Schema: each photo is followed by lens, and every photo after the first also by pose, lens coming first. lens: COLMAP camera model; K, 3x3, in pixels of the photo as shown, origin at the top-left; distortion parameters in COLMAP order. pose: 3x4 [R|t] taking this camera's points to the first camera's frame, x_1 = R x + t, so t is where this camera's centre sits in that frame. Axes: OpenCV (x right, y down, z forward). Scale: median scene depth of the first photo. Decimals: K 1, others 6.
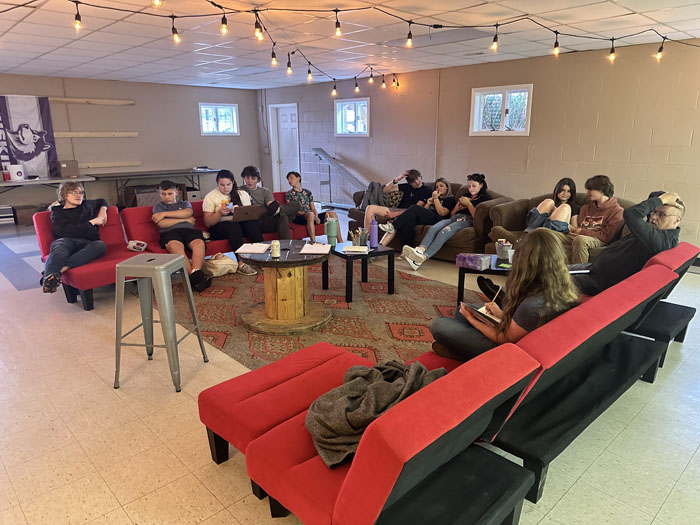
lens RADIAL K [[494.3, 0, 349.5], [0, 494.3, 261.2], [0, 0, 1]] dist [0.008542, -0.001449]
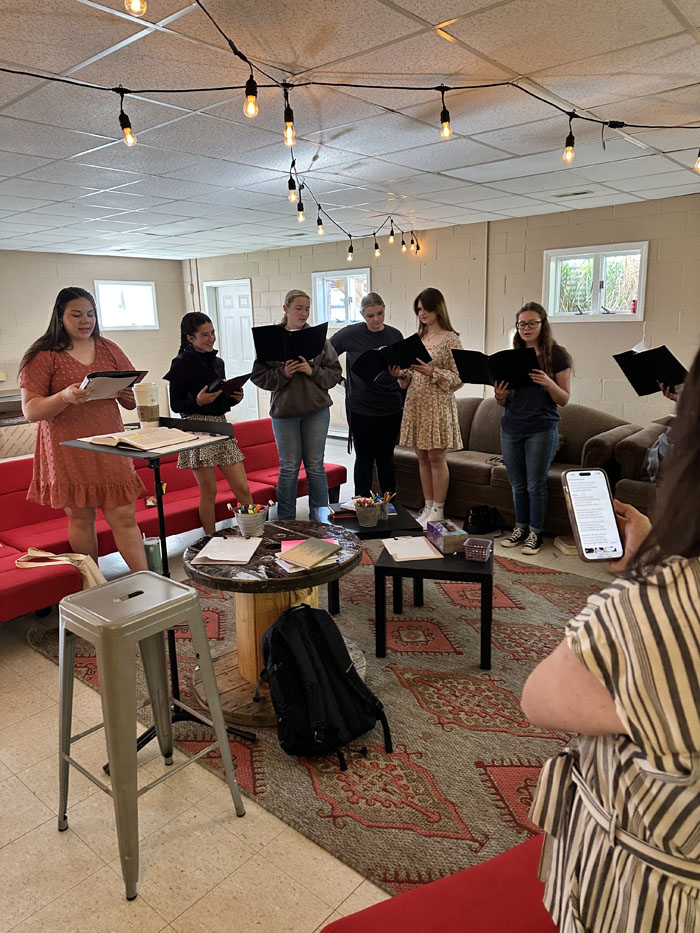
lens RADIAL K [[658.8, 0, 350.8], [0, 658.8, 470.9], [0, 0, 1]] dist [0.008542, -0.001449]
pose [[0.994797, -0.042130, 0.092754, -0.099331], [0.044779, 0.998641, -0.026659, -0.049141], [-0.091505, 0.030674, 0.995332, 0.170542]]
